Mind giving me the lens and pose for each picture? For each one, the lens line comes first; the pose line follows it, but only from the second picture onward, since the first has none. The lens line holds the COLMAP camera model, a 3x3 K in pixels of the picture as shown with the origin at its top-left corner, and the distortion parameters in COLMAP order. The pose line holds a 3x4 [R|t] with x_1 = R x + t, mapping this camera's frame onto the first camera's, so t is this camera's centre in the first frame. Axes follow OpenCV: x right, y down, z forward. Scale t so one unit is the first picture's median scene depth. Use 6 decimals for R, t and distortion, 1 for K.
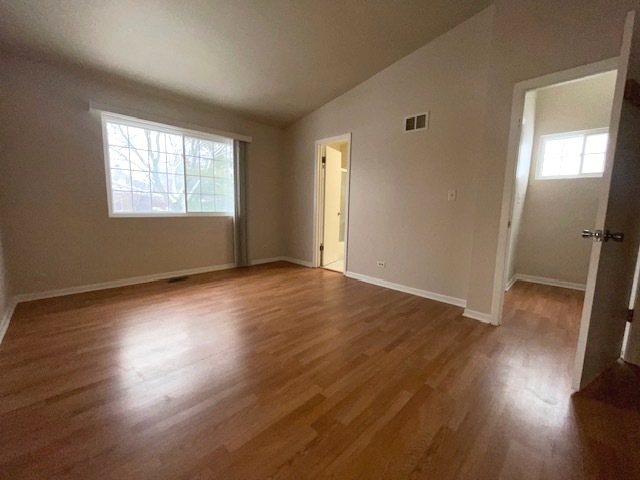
lens RADIAL K [[258.9, 0, 320.0], [0, 258.9, 240.0], [0, 0, 1]] dist [-0.003518, 0.000300]
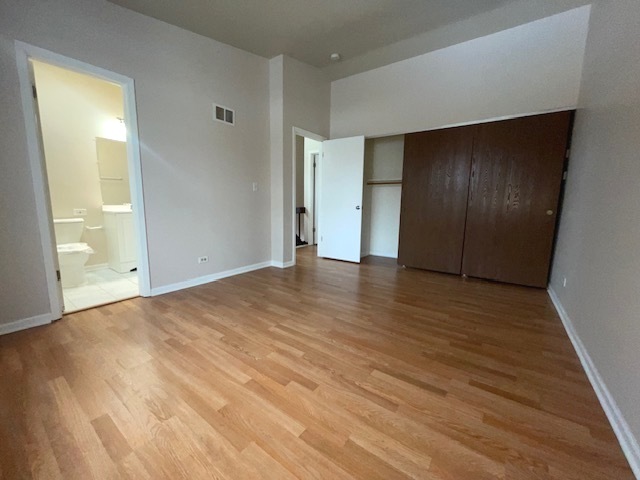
lens RADIAL K [[258.9, 0, 320.0], [0, 258.9, 240.0], [0, 0, 1]] dist [-0.003518, 0.000300]
pose [[-0.169715, -0.162962, 0.971926, -0.762810], [0.107583, 0.977275, 0.182645, -0.101630], [-0.979603, 0.135560, -0.148326, 0.806245]]
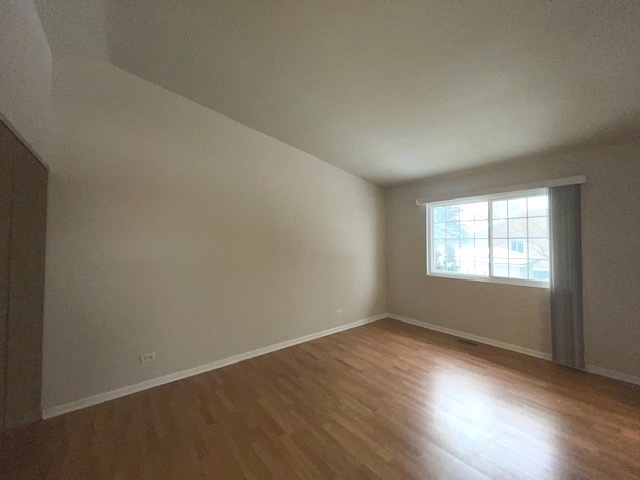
lens RADIAL K [[258.9, 0, 320.0], [0, 258.9, 240.0], [0, 0, 1]] dist [-0.003518, 0.000300]
pose [[-0.104223, -0.027726, -0.994167, 0.619865], [-0.125219, 0.992023, -0.014539, -0.183313], [0.986640, 0.122973, -0.106863, 0.560572]]
